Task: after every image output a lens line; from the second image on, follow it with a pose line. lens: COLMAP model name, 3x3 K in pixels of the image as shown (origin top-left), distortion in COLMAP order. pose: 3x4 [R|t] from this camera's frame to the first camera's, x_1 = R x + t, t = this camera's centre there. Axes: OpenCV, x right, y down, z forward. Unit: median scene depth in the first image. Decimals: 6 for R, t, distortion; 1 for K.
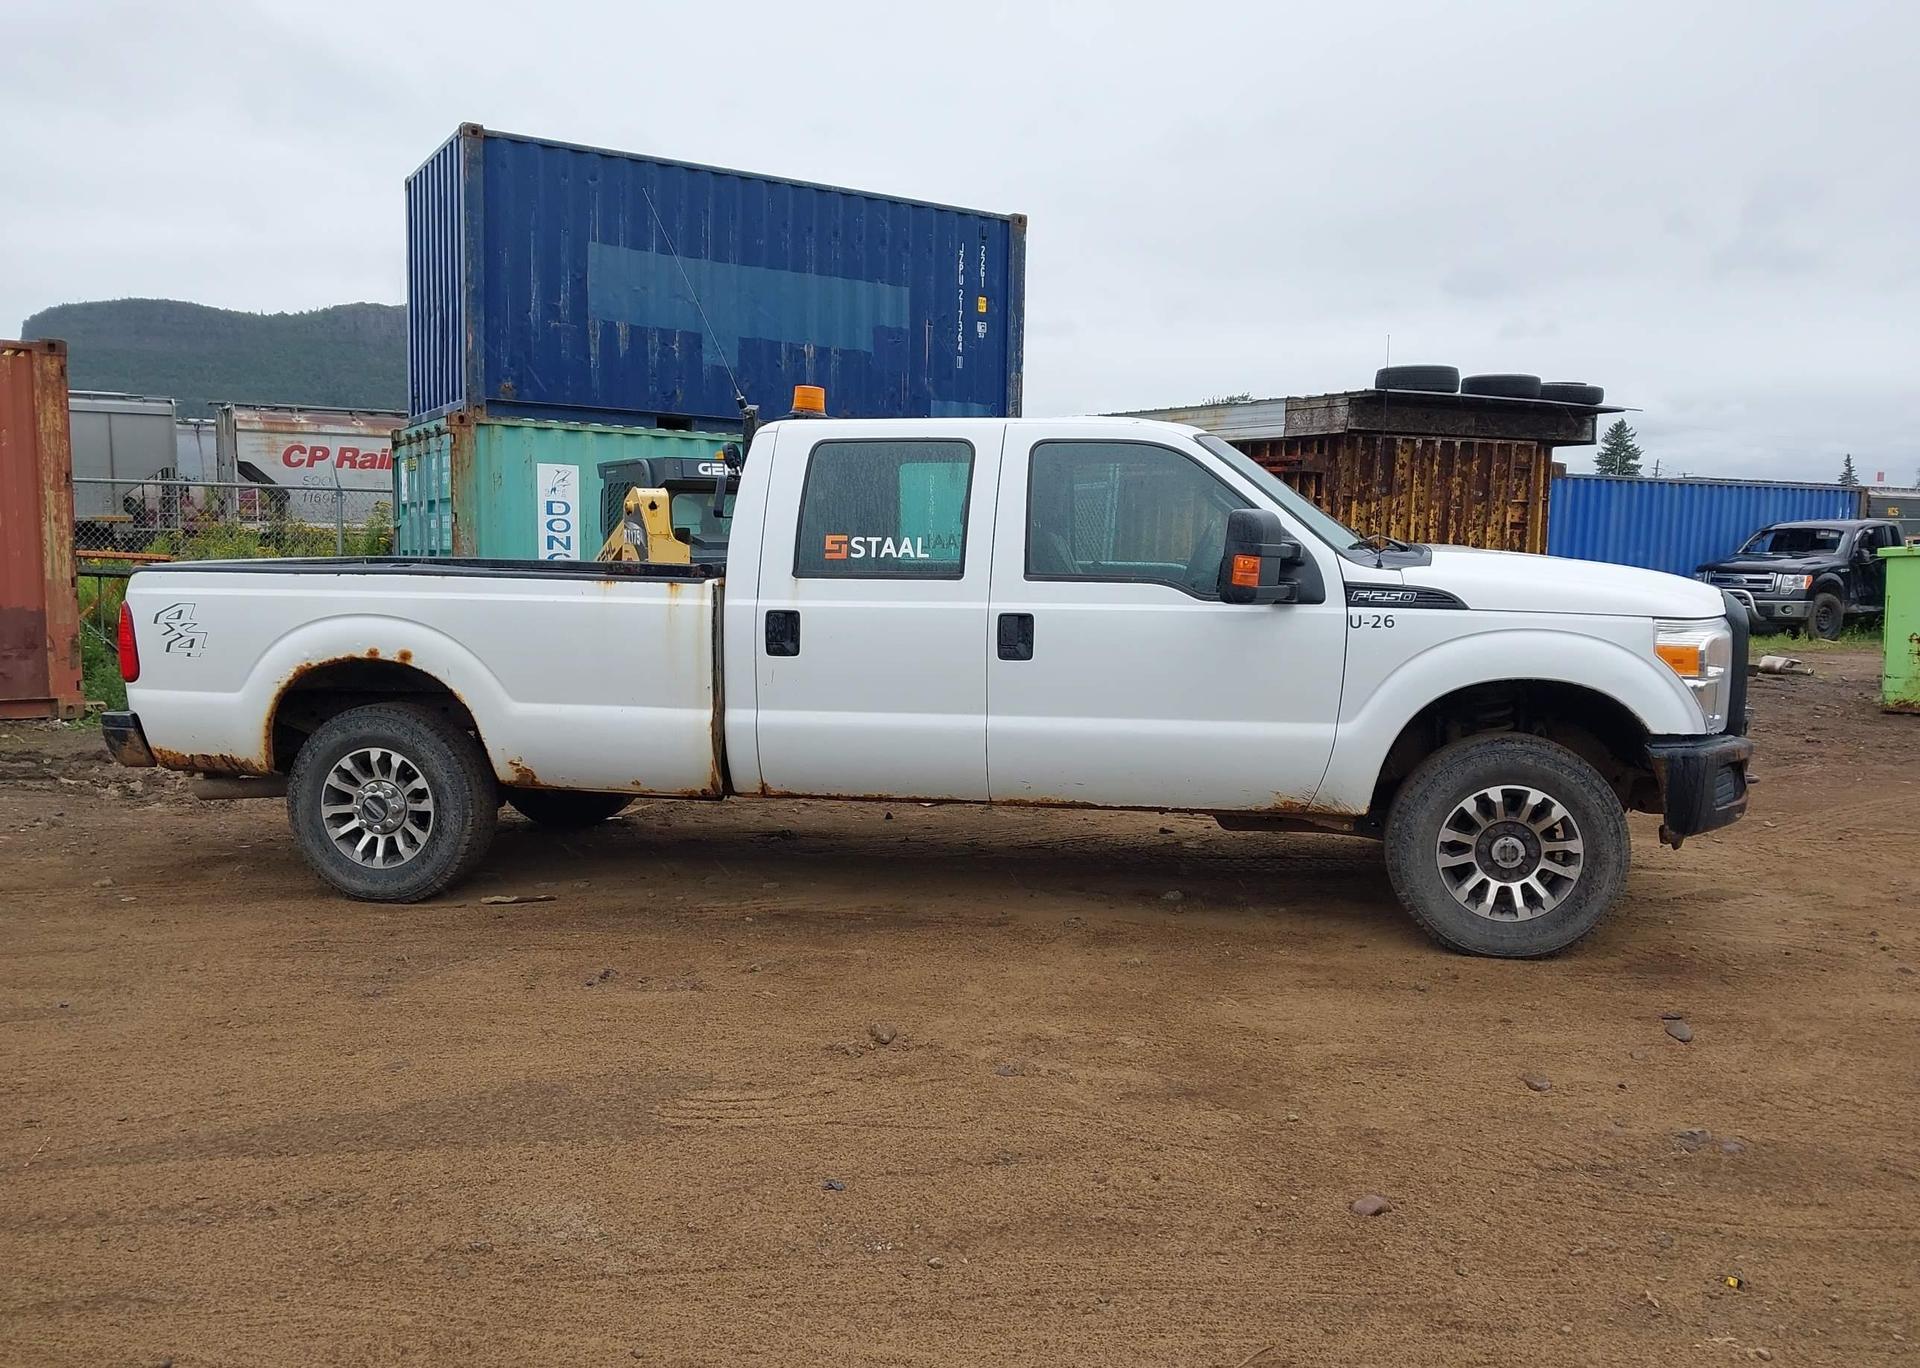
lens RADIAL K [[1488.5, 0, 951.9], [0, 1488.5, 680.5], [0, 0, 1]] dist [0.229520, -0.417989]
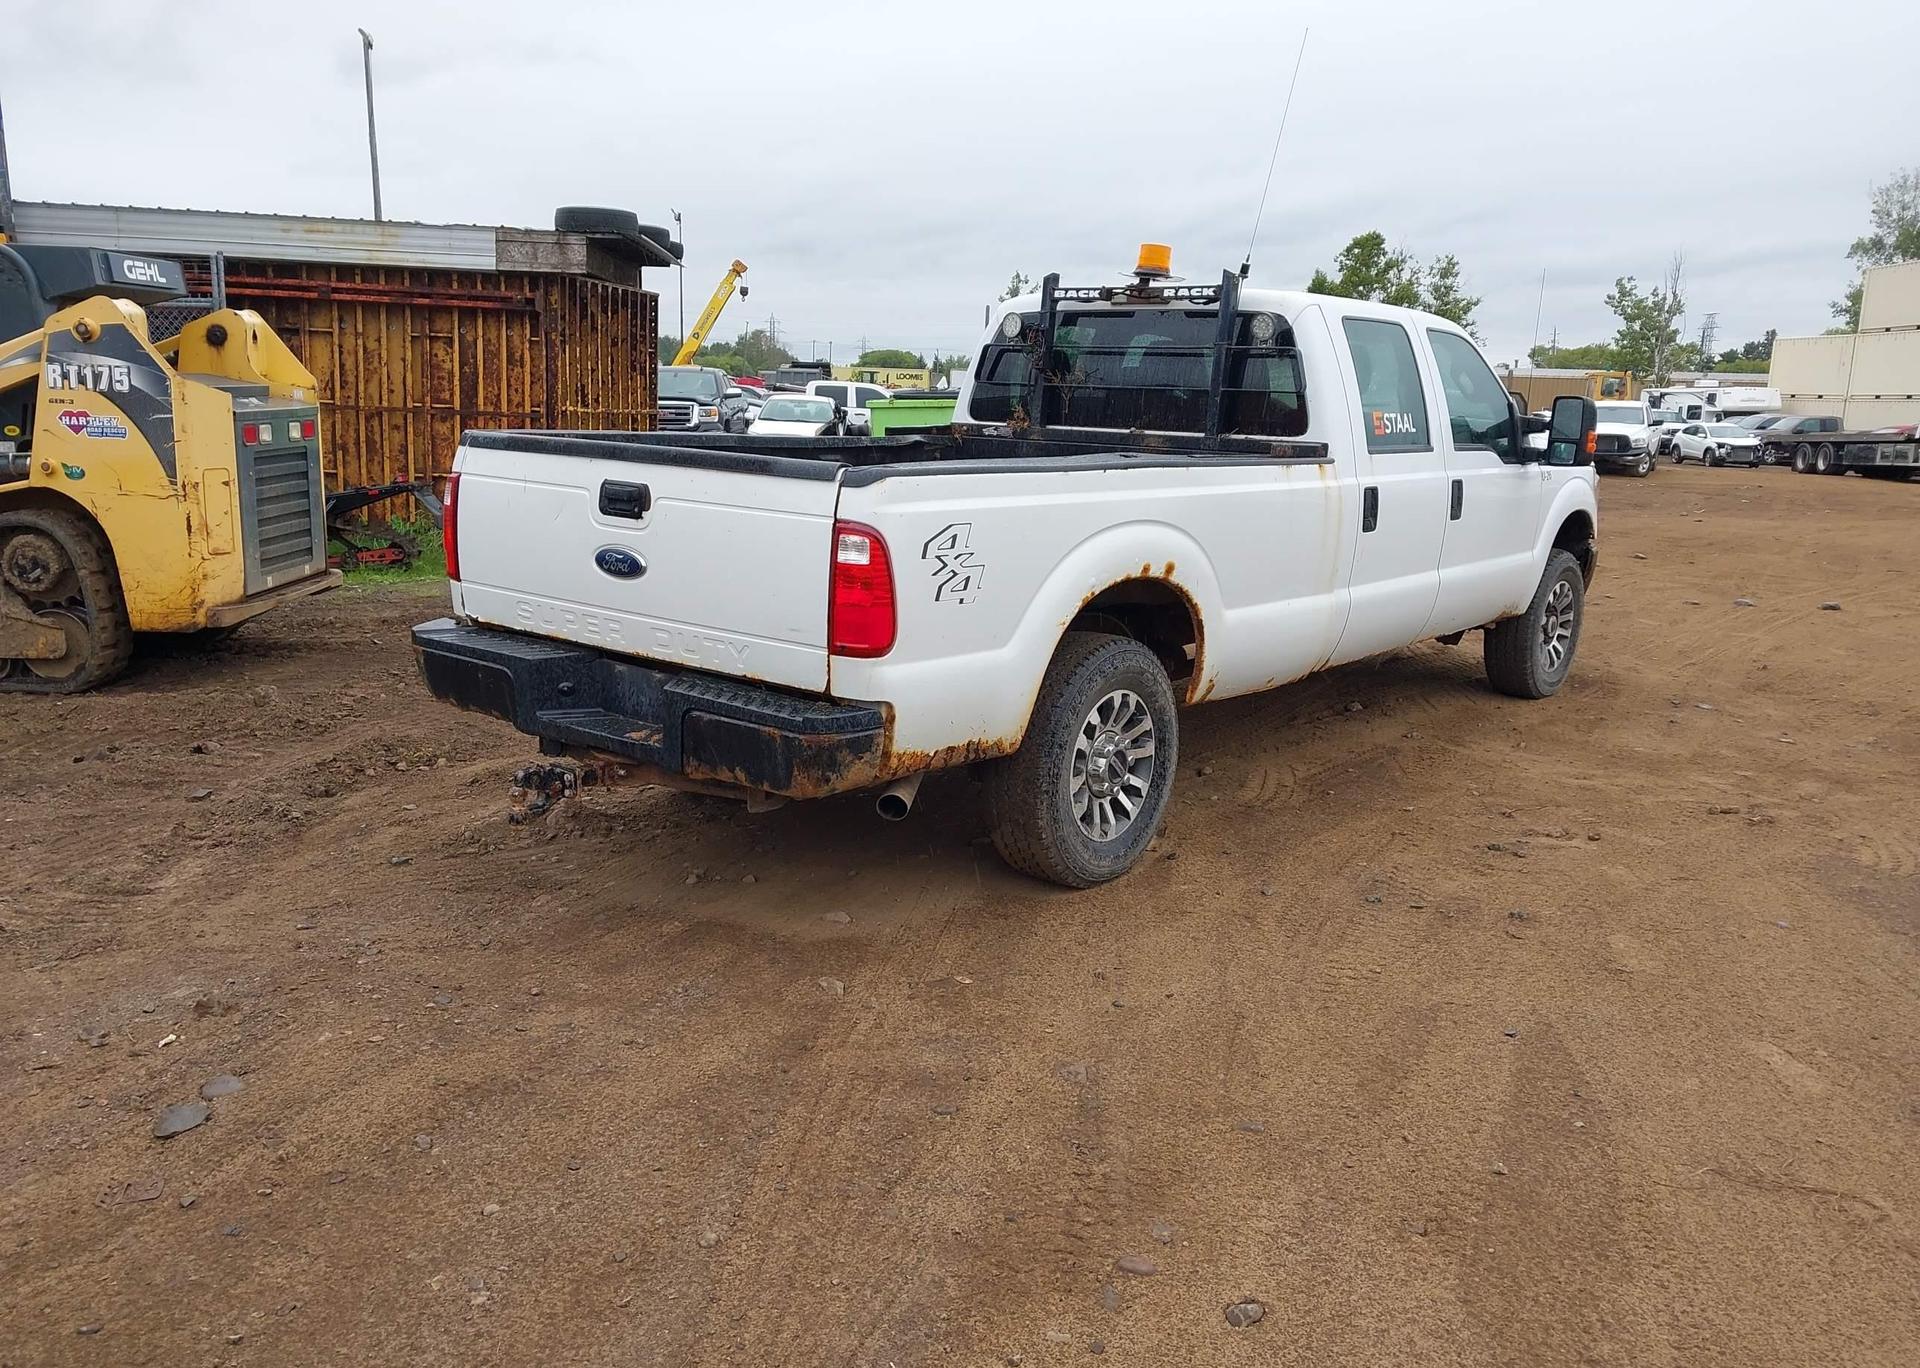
lens RADIAL K [[1504.1, 0, 963.7], [0, 1504.1, 690.0], [0, 0, 1]] dist [0.059920, -0.074214]
pose [[0.477698, -0.164351, 0.863014, -1.138622], [0.059879, 0.986152, 0.154657, -0.084852], [-0.876481, -0.022203, 0.480924, 0.729983]]
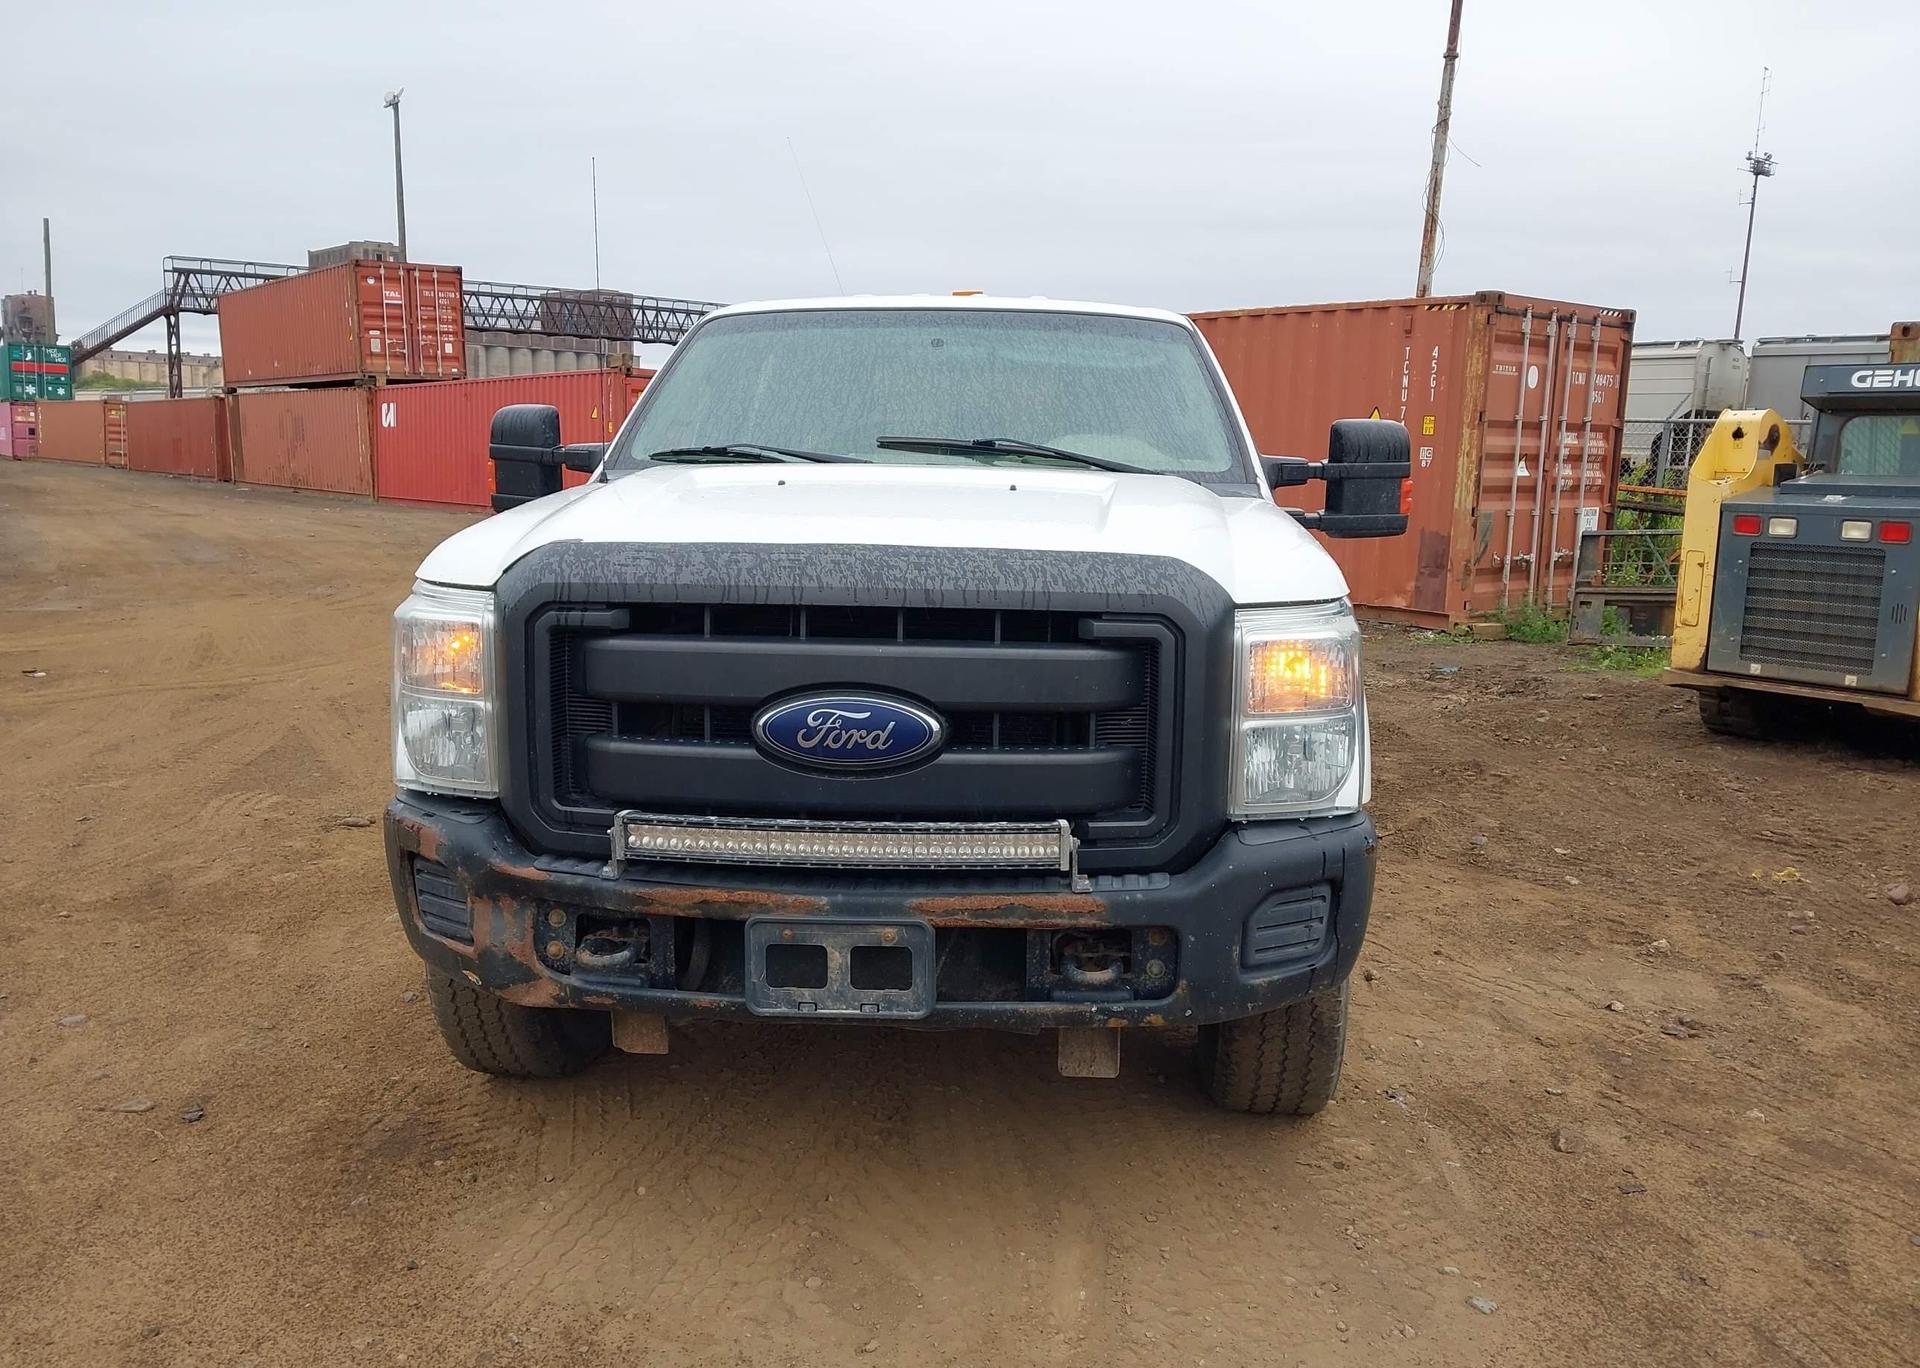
lens RADIAL K [[1504.1, 0, 963.7], [0, 1504.1, 690.0], [0, 0, 1]] dist [0.059920, -0.074214]
pose [[0.126577, 0.160177, -0.978939, 0.970585], [-0.129183, 0.981134, 0.143832, -0.098162], [0.983509, 0.108257, 0.144882, 1.011004]]
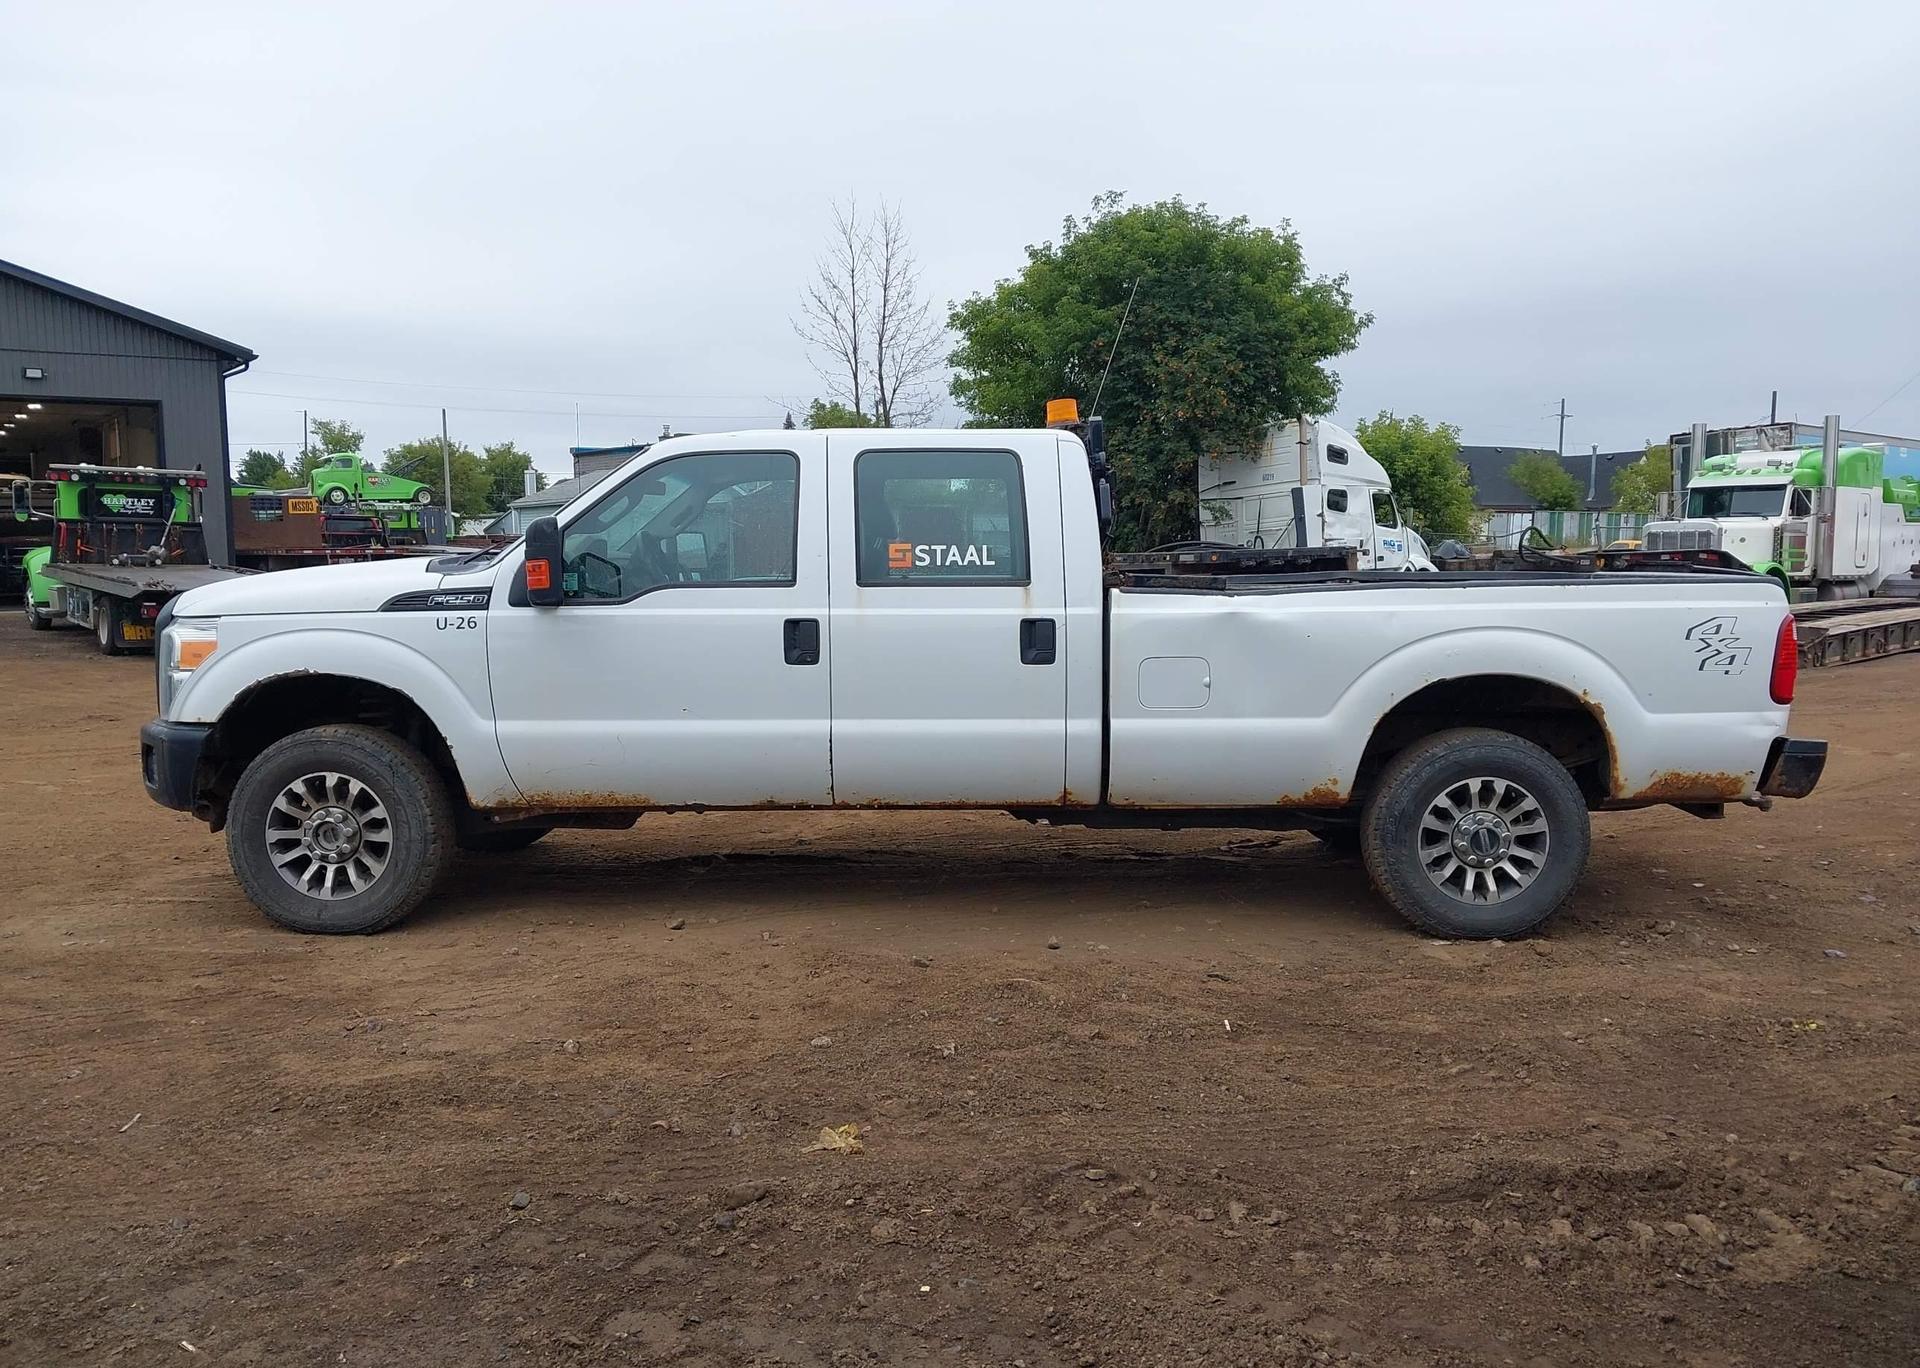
lens RADIAL K [[1527.3, 0, 920.6], [0, 1527.3, 655.0], [0, 0, 1]] dist [0.029410, -0.004027]
pose [[-0.990033, 0.012975, -0.140238, 0.158787], [-0.011687, 0.984744, 0.173617, -0.229467], [0.140351, 0.173526, -0.974777, 2.272493]]
